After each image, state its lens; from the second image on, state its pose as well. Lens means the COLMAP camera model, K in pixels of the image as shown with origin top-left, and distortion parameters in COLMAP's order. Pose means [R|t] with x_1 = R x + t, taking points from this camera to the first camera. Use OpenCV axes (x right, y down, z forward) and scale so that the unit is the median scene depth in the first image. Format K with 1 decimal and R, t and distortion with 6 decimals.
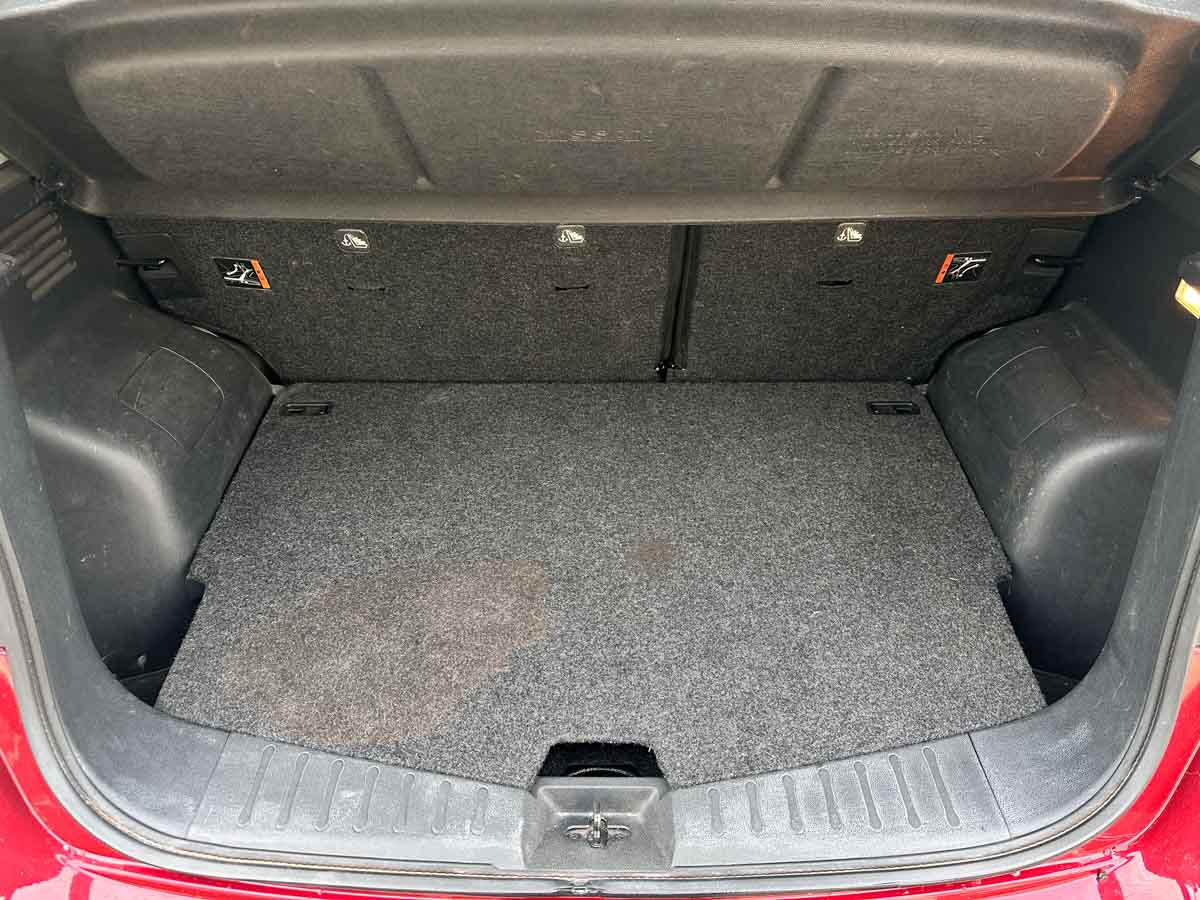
lens RADIAL K [[843.4, 0, 594.3], [0, 843.4, 448.5], [0, 0, 1]] dist [0.069294, -0.101682]
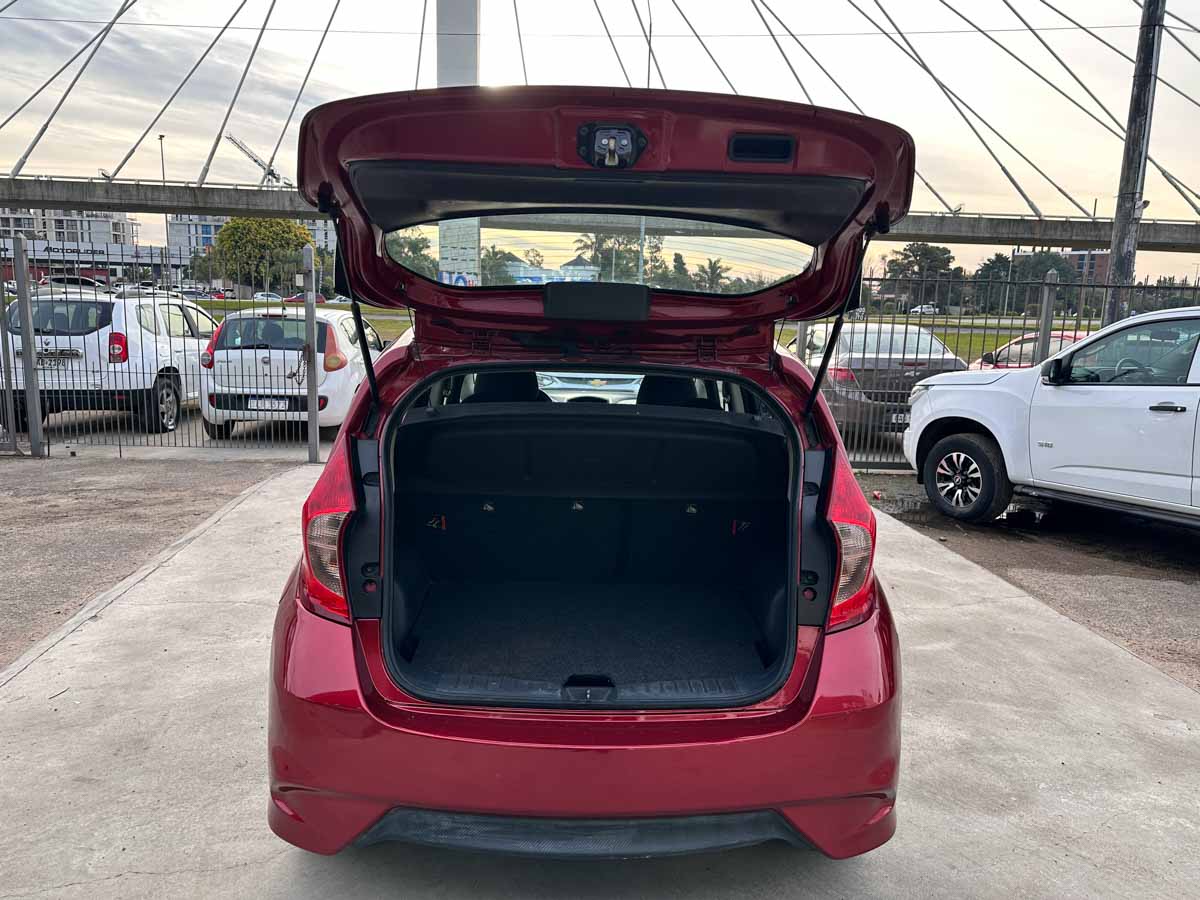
lens RADIAL K [[880.6, 0, 600.0], [0, 880.6, 450.0], [0, 0, 1]] dist [0.086999, -0.117039]
pose [[0.998985, 0.031508, 0.032198, -0.069433], [-0.013374, 0.889927, -0.455908, 0.969235], [-0.043019, 0.455014, 0.889445, -1.702507]]
